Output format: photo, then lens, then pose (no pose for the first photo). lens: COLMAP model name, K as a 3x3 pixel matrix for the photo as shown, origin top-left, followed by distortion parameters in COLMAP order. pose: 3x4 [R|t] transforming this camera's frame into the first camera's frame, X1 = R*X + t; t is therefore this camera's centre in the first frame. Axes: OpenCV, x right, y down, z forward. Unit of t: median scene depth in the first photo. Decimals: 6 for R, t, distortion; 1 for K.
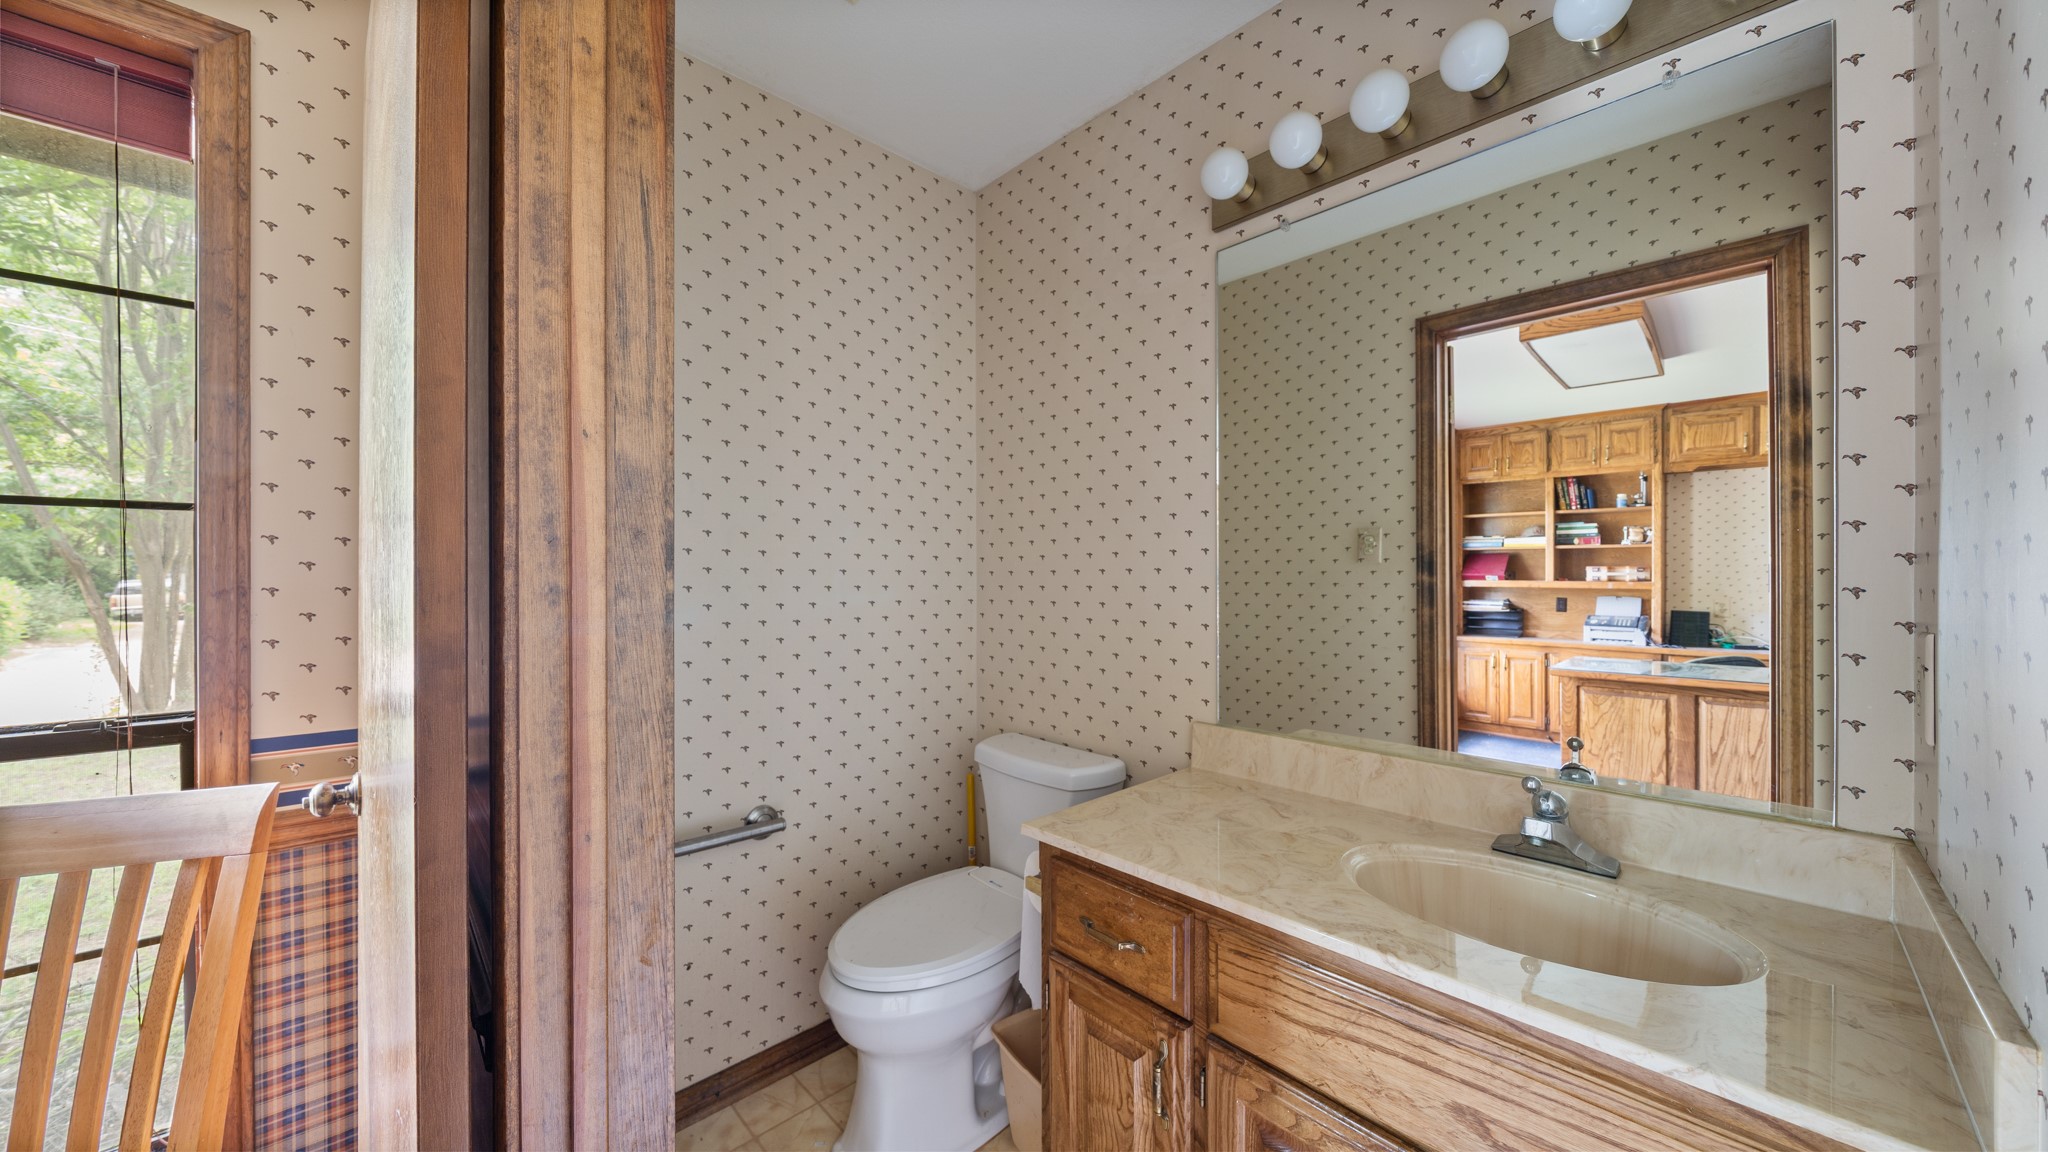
lens RADIAL K [[707.2, 0, 1024.8], [0, 707.2, 574.9], [0, 0, 1]] dist [-0.007049, -0.000038]
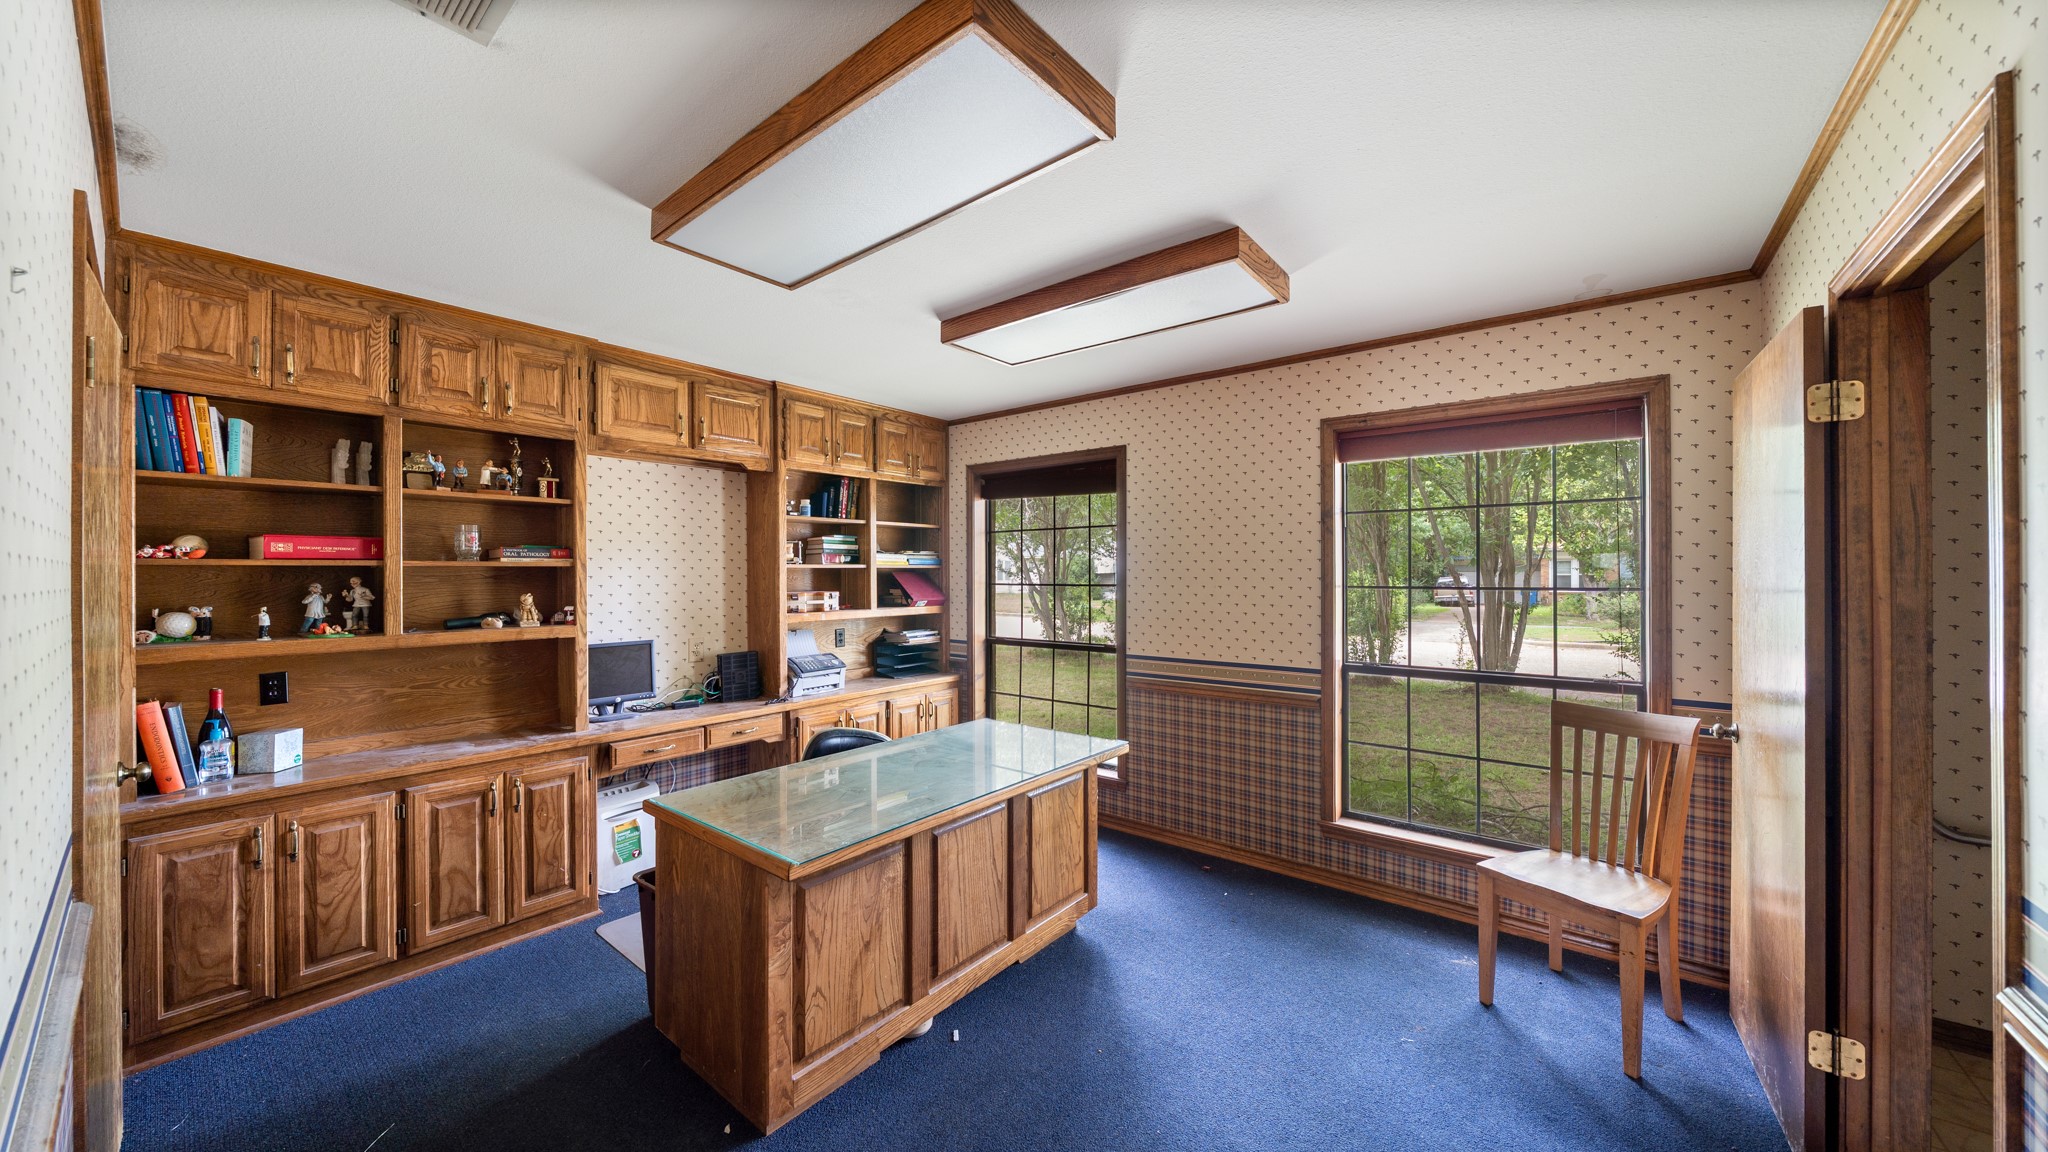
lens RADIAL K [[707.2, 0, 1024.8], [0, 707.2, 574.9], [0, 0, 1]] dist [-0.007049, -0.000038]
pose [[0.137477, 0.001974, -0.990503, 1.368232], [0.007372, 0.999968, 0.003016, -0.299942], [0.990477, -0.007717, 0.137459, -2.264405]]
